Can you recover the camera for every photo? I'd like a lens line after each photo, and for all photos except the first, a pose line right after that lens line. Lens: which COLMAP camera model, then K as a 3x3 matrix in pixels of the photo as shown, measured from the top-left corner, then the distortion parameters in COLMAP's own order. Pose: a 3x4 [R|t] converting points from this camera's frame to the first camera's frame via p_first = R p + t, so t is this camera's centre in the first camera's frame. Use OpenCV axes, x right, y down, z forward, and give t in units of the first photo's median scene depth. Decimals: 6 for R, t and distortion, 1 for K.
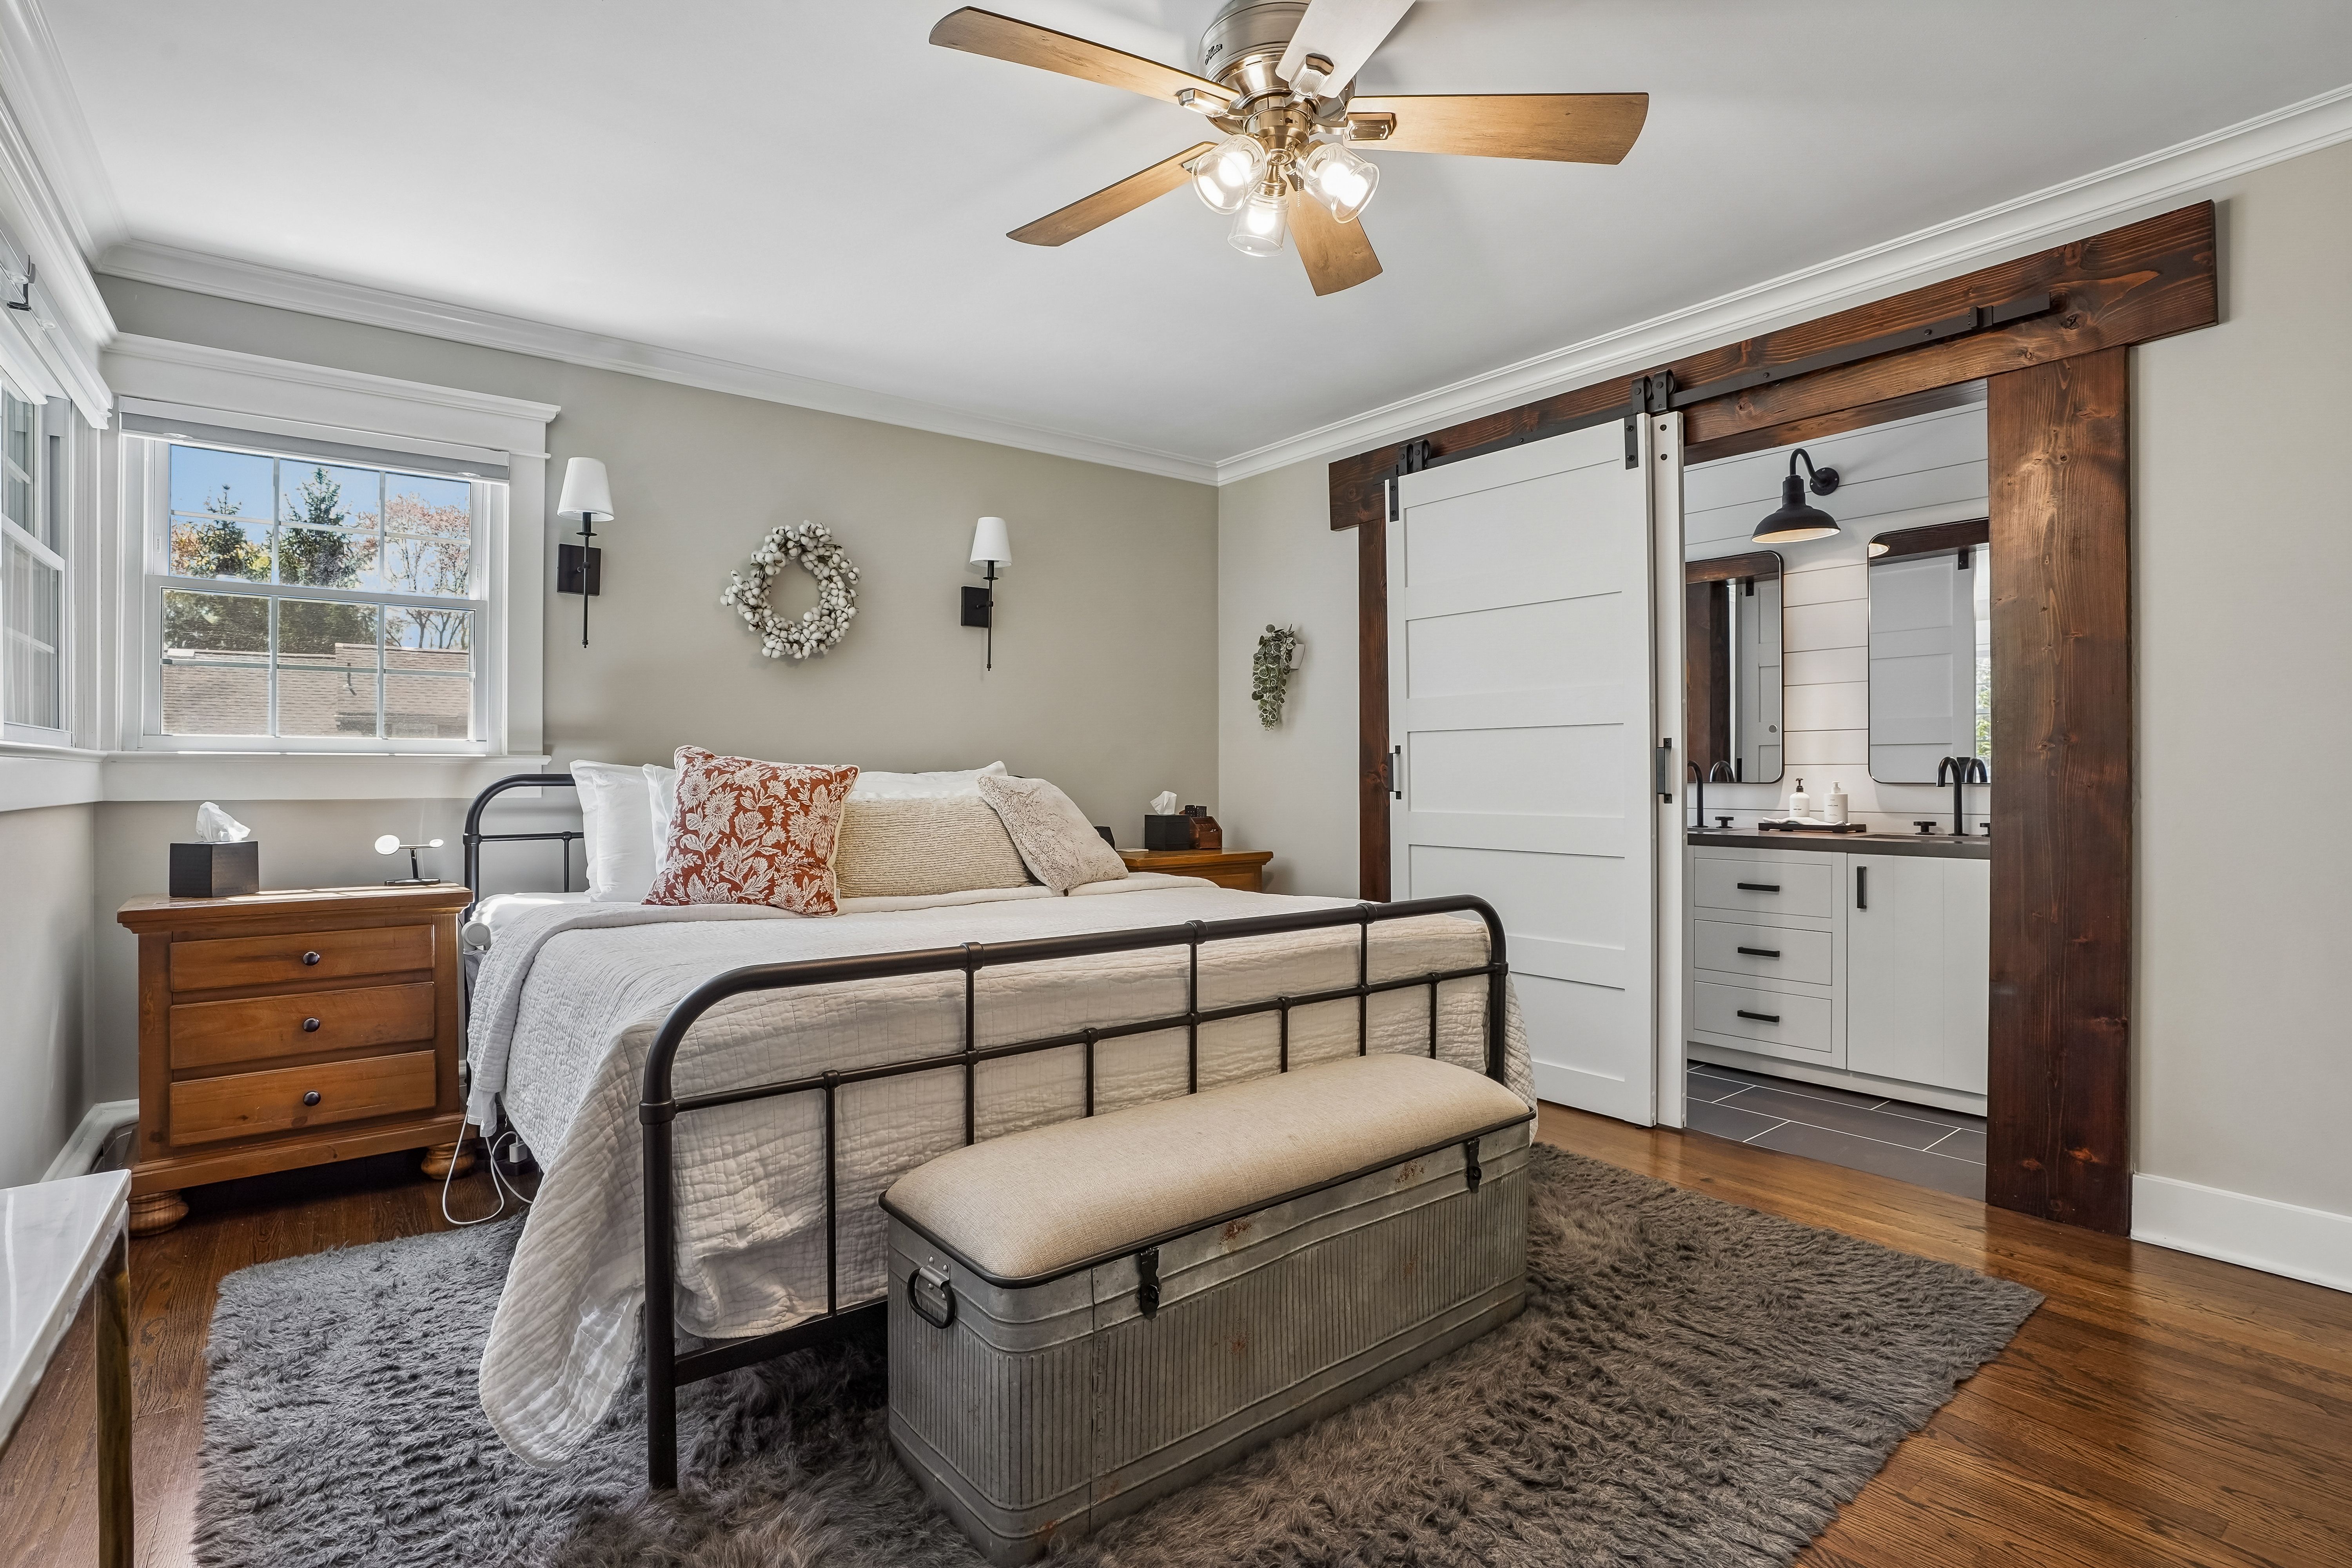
lens RADIAL K [[1112.1, 0, 1158.4], [0, 1112.1, 770.1], [0, 0, 1]] dist [-0.024728, 0.000229]
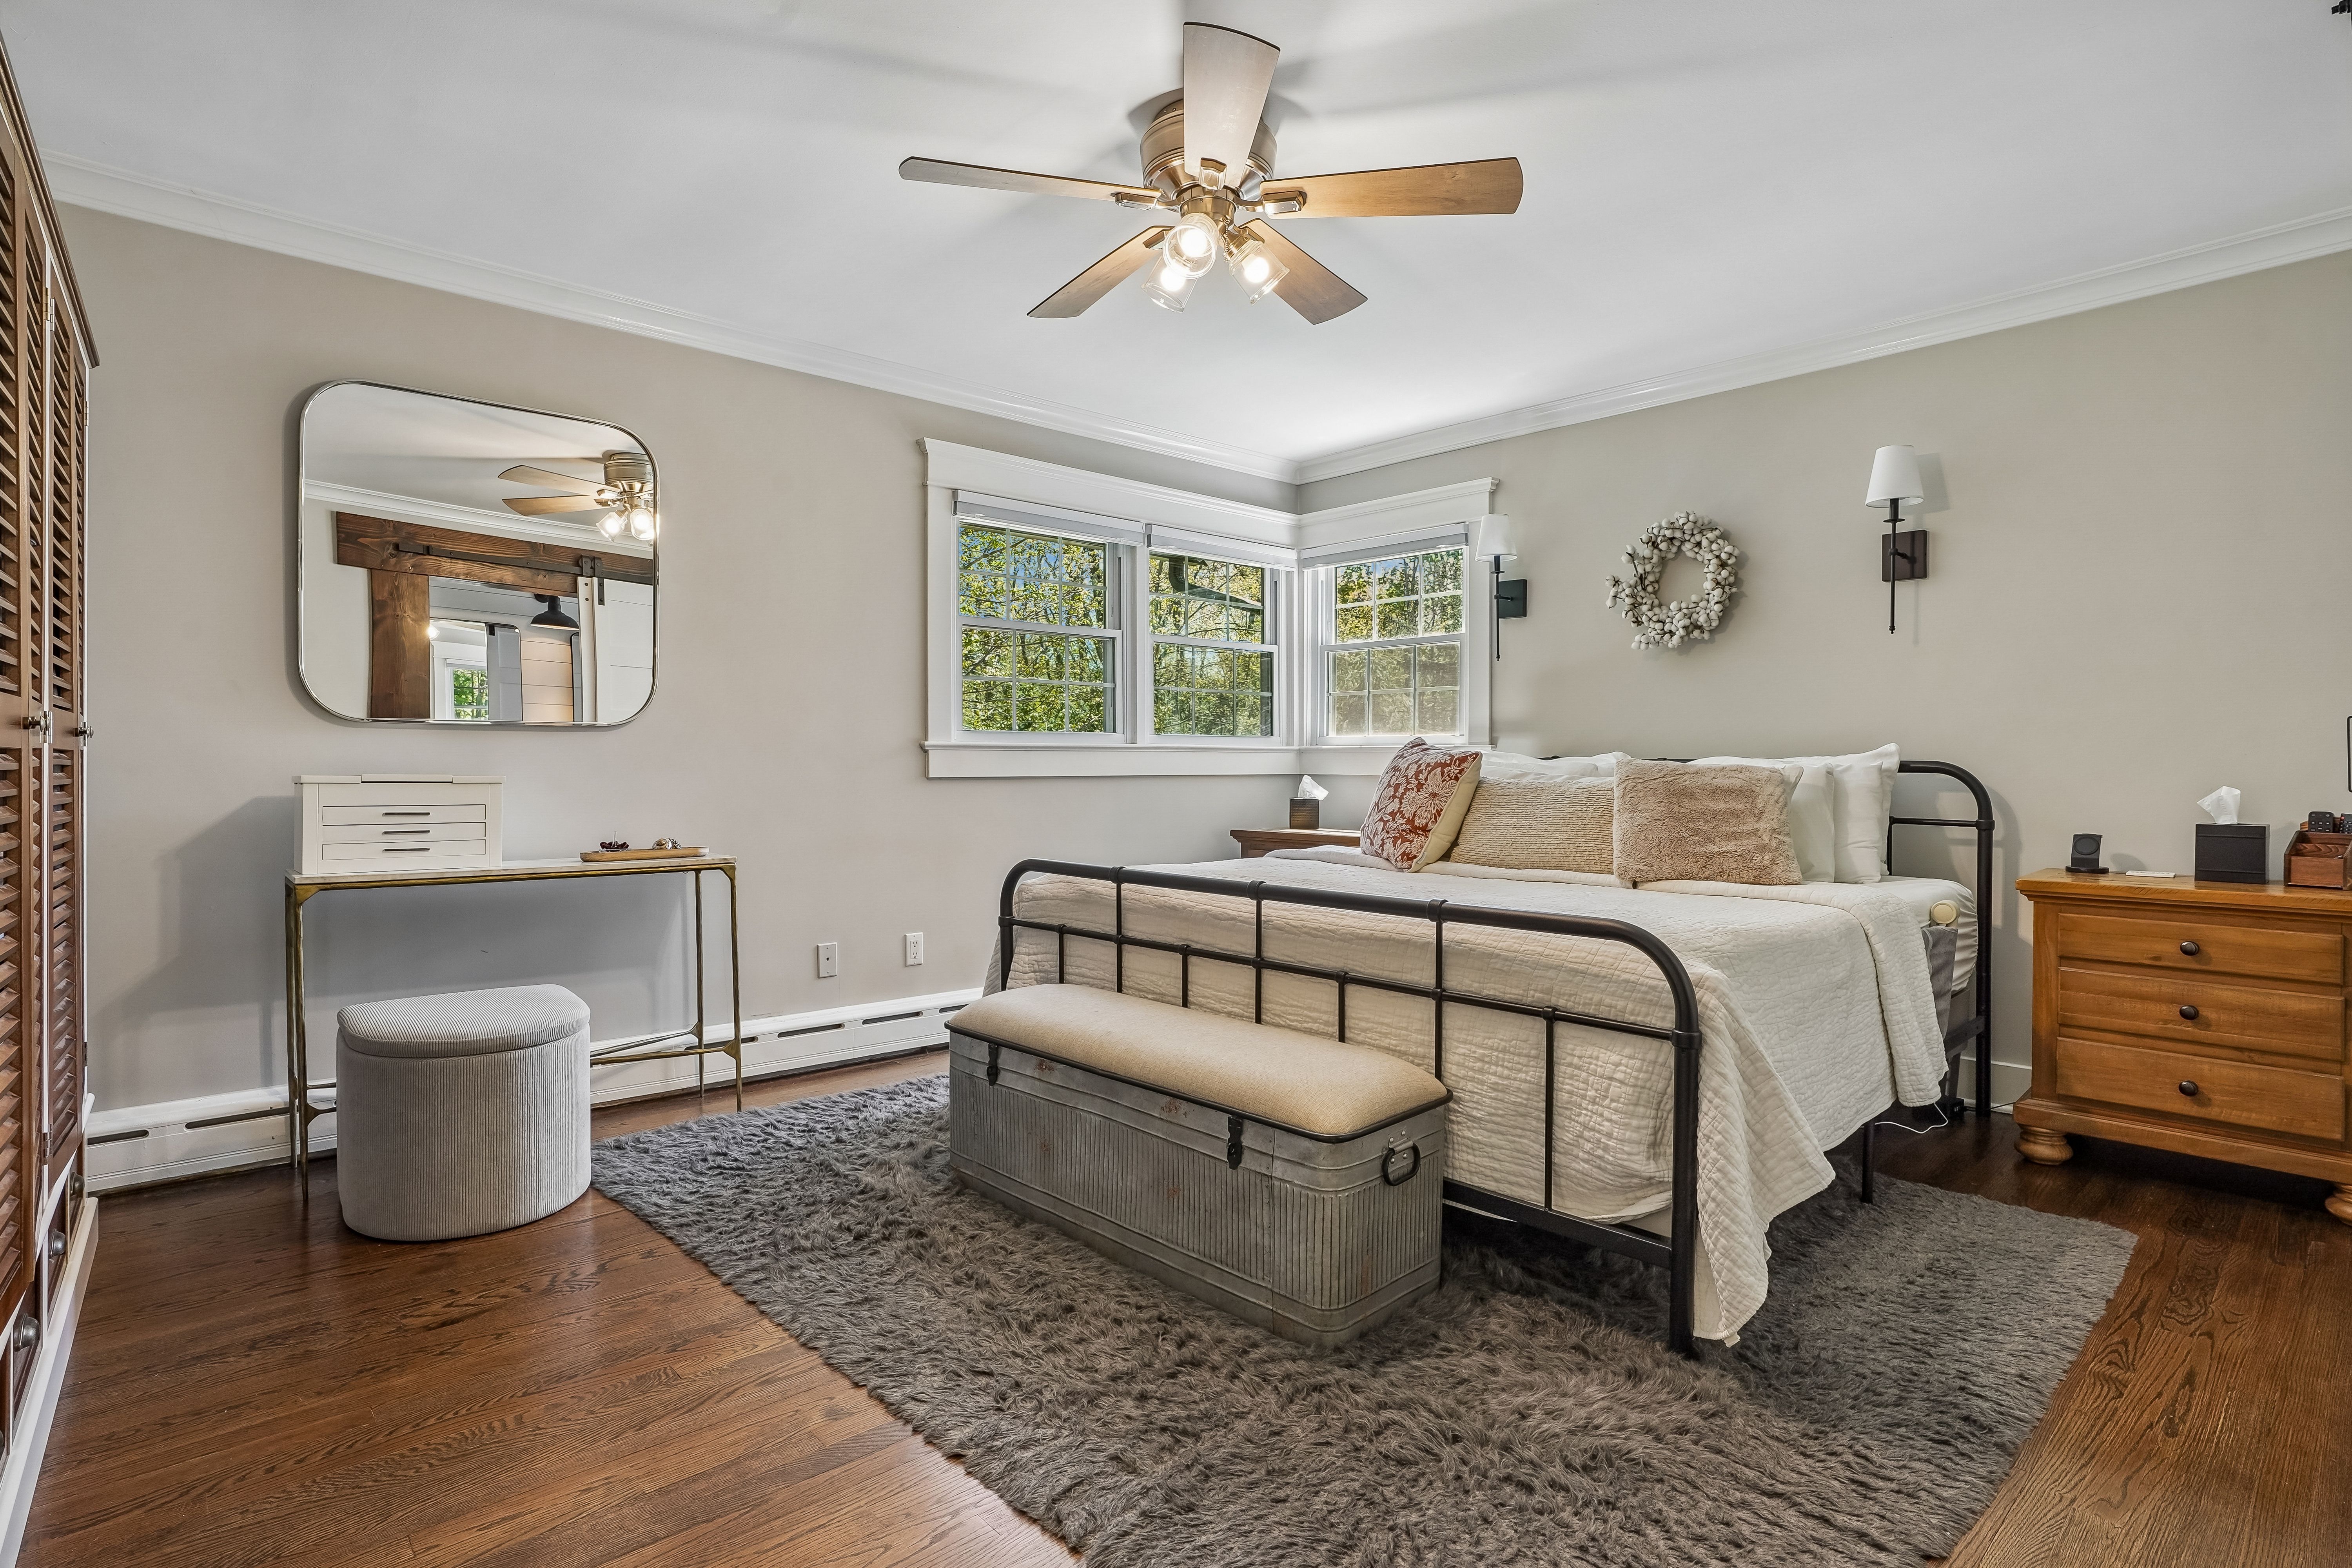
lens RADIAL K [[1112.1, 0, 1158.4], [0, 1112.1, 770.1], [0, 0, 1]] dist [-0.024728, 0.000229]
pose [[0.120103, 0.007673, -0.992732, 0.916268], [-0.000142, 0.999970, 0.007712, 0.007407], [0.992761, -0.000785, 0.120100, 0.579454]]
